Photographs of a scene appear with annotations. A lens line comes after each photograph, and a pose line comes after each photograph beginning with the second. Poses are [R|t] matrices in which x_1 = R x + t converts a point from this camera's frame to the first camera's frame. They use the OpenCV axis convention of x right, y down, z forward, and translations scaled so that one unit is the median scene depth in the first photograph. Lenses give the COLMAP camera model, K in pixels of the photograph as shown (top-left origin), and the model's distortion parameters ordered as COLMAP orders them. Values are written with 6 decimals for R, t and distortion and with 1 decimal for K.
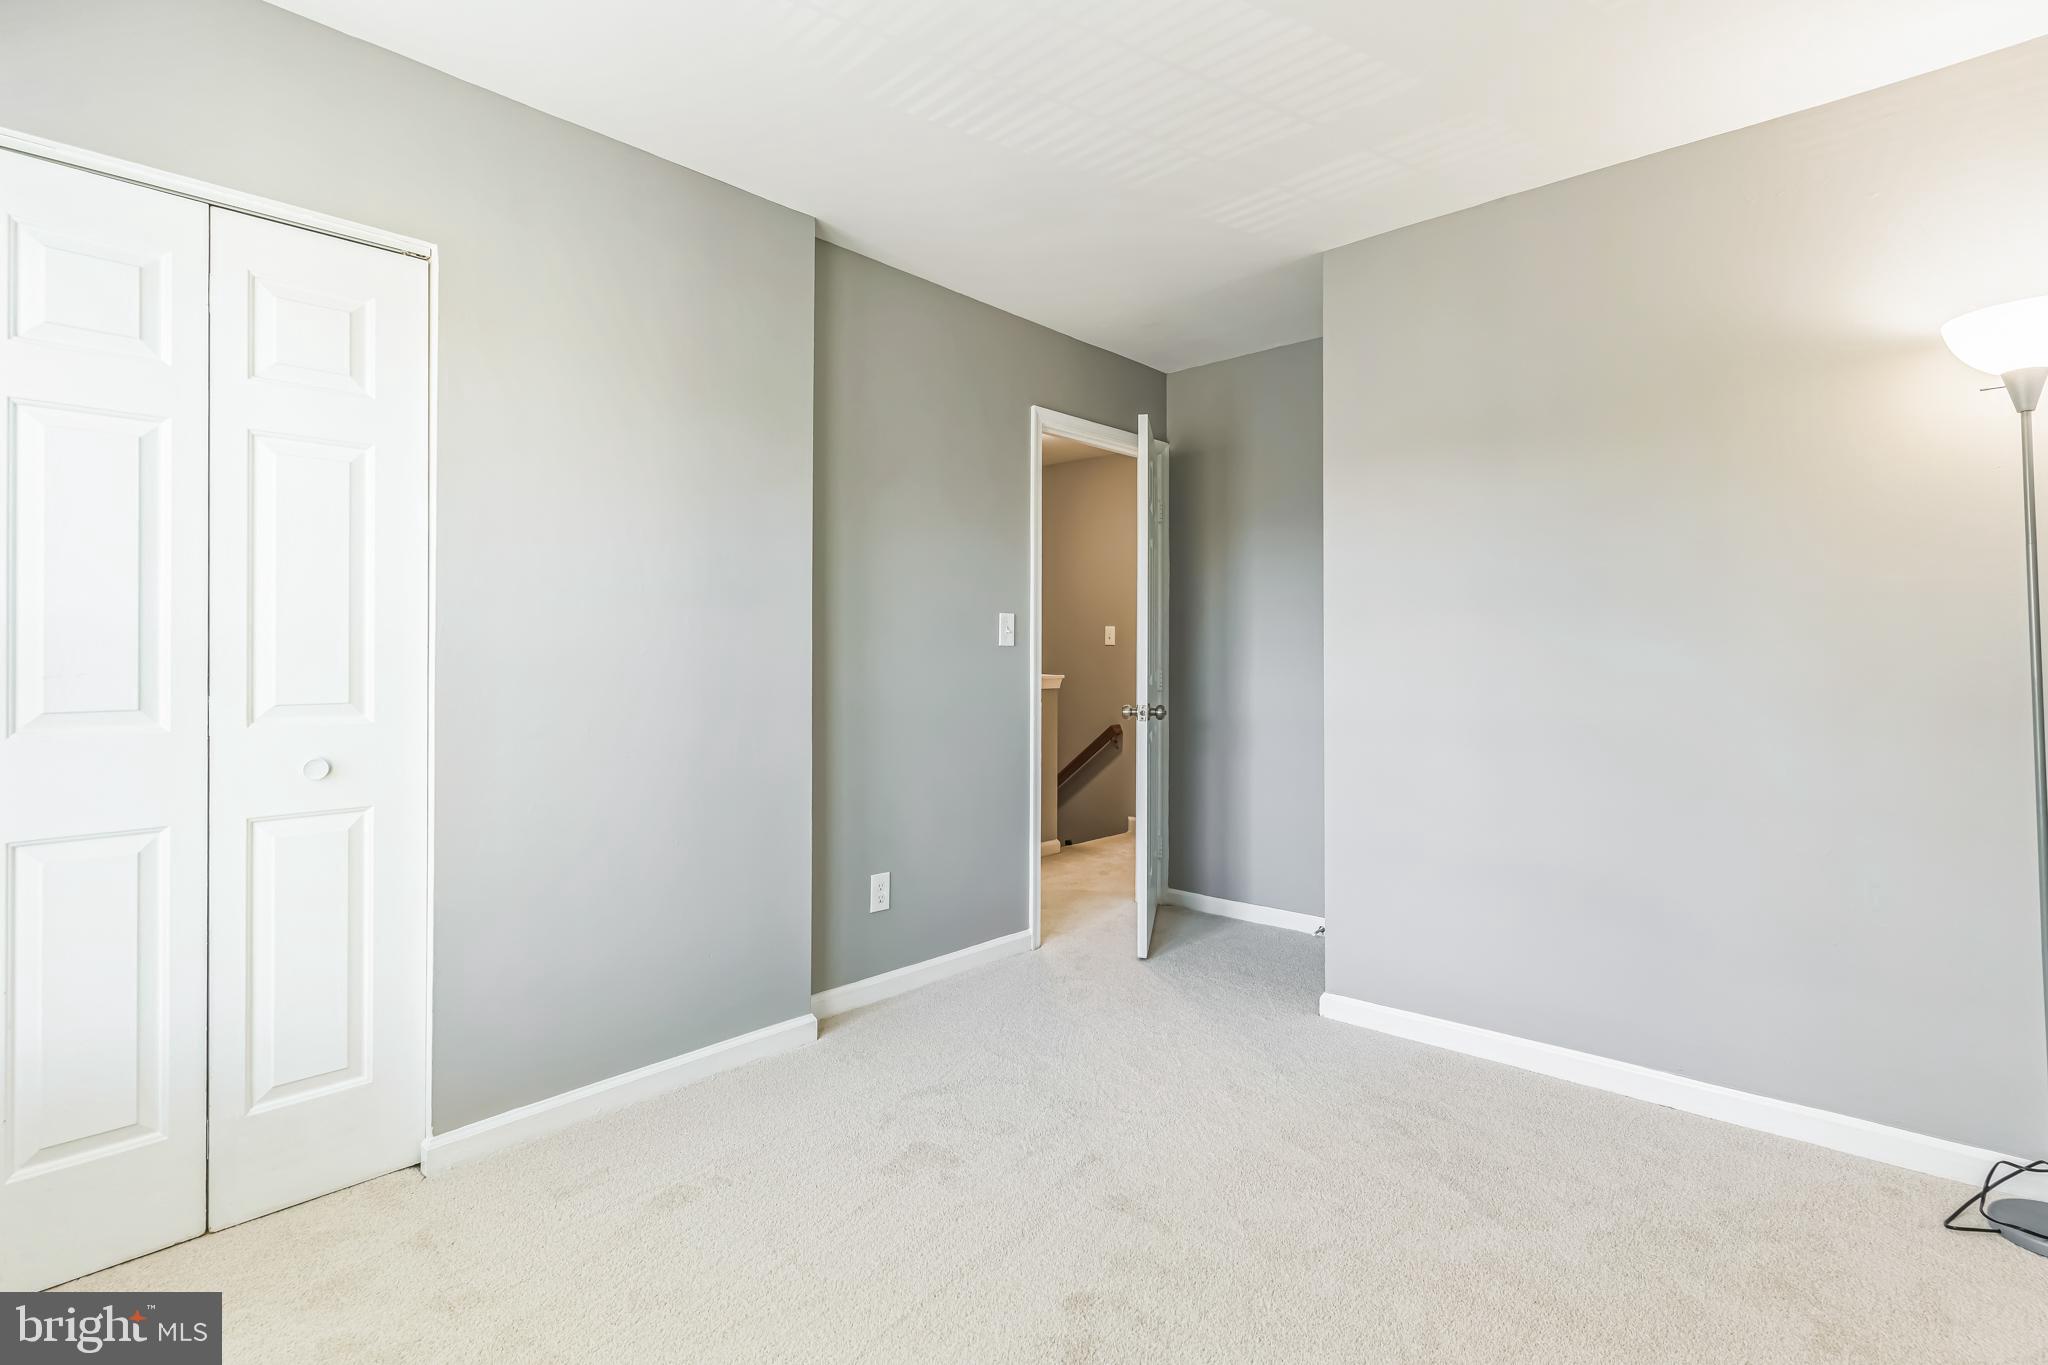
lens RADIAL K [[979.9, 0, 1025.1], [0, 979.9, 639.8], [0, 0, 1]] dist [-0.000627, -0.000111]
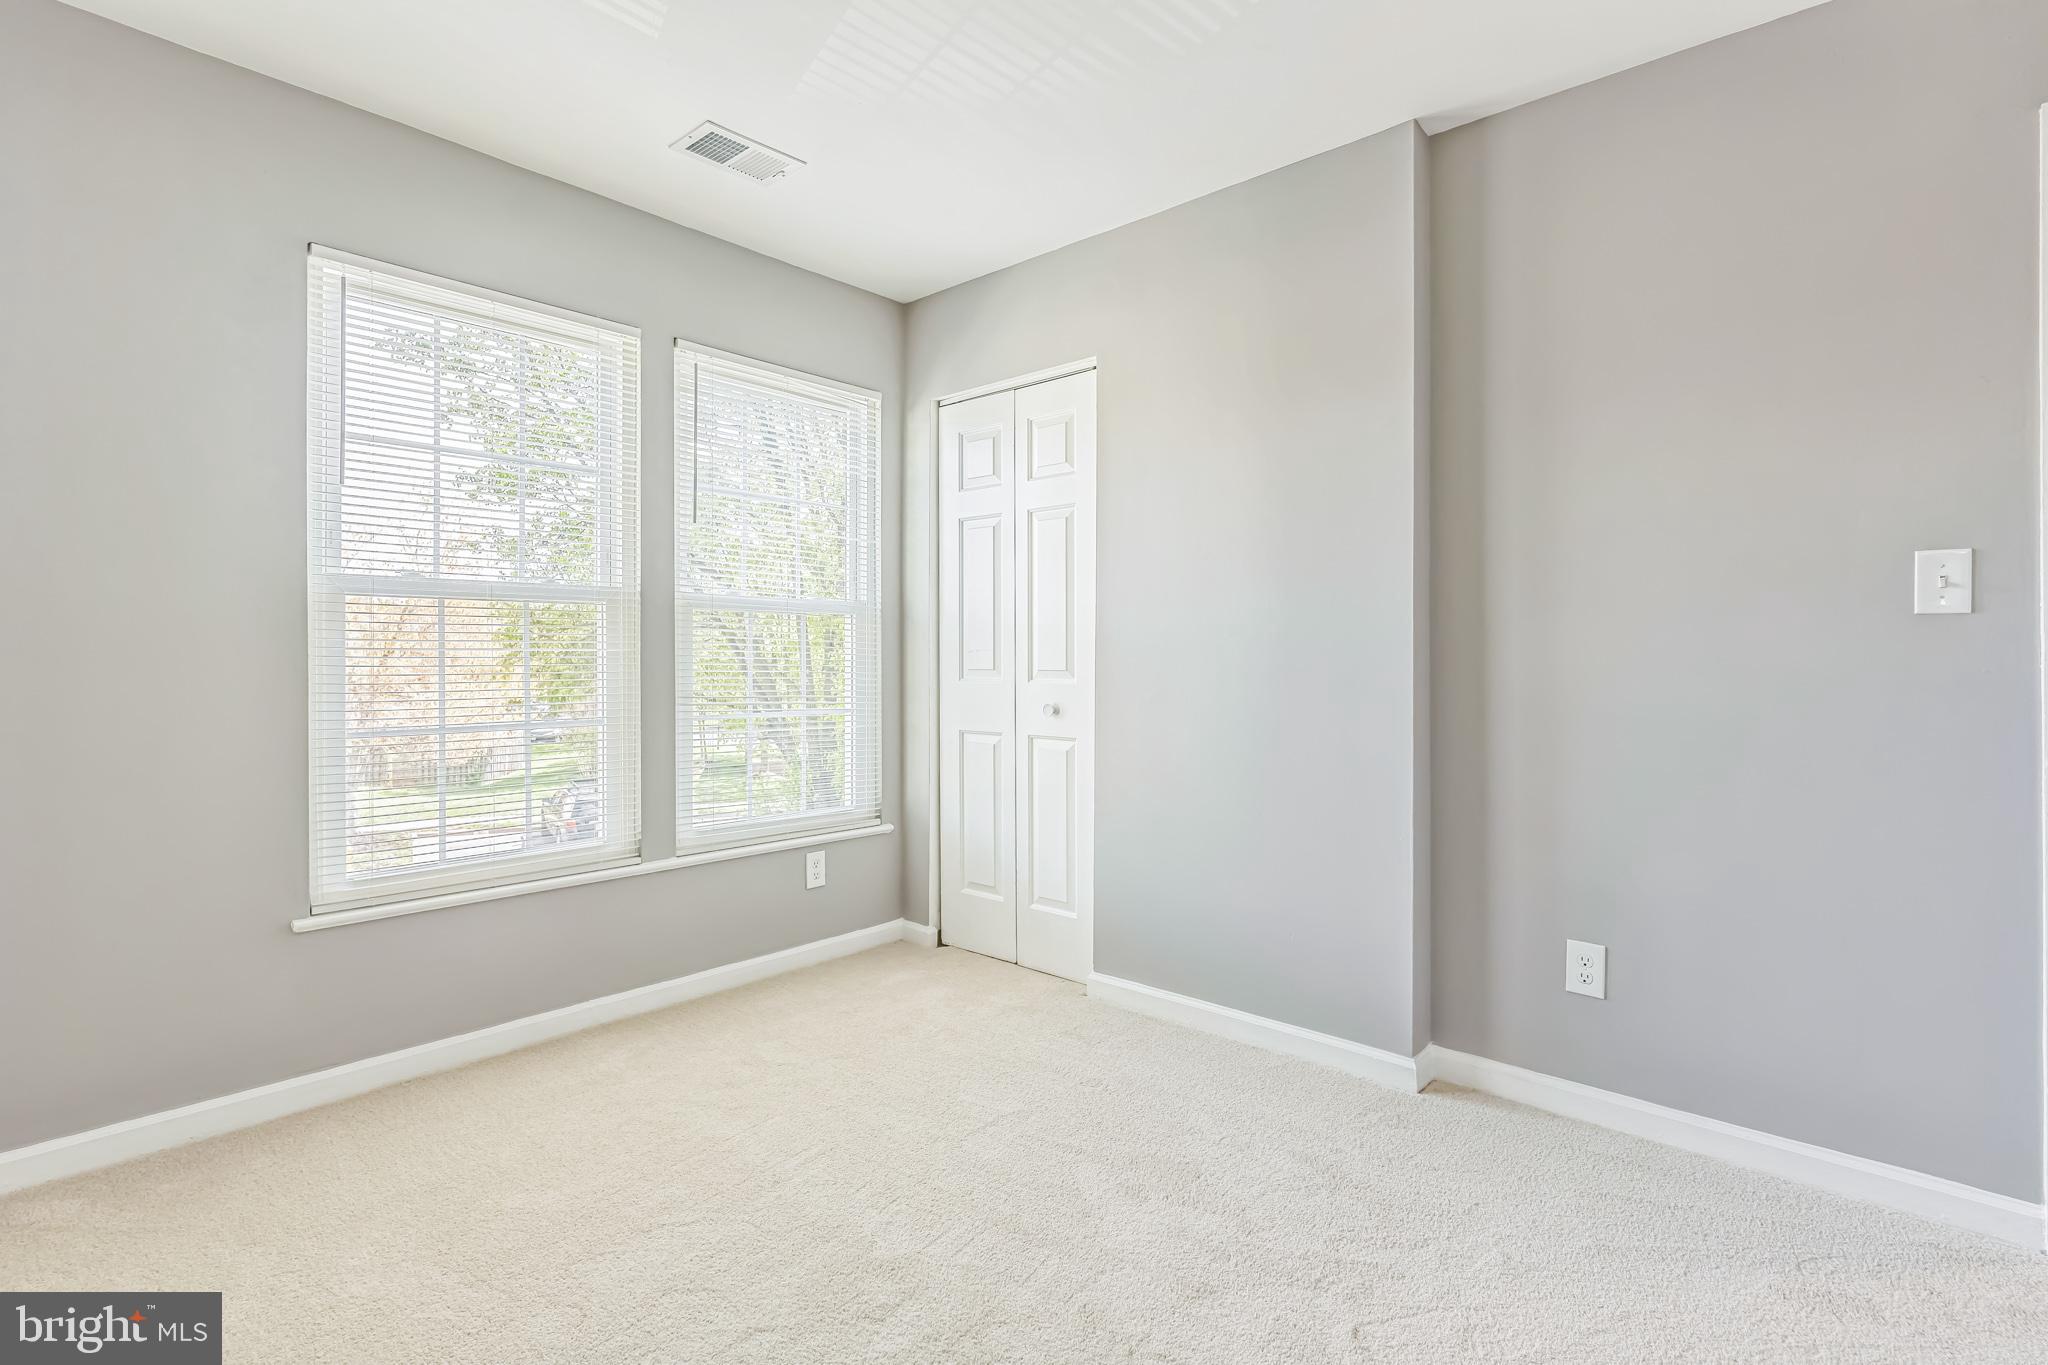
lens RADIAL K [[979.9, 0, 1025.1], [0, 979.9, 639.8], [0, 0, 1]] dist [-0.000627, -0.000111]
pose [[0.006176, -0.015488, -0.999861, 0.668001], [0.012771, 0.999800, -0.015408, 0.029256], [0.999899, -0.012674, 0.006373, 0.701109]]
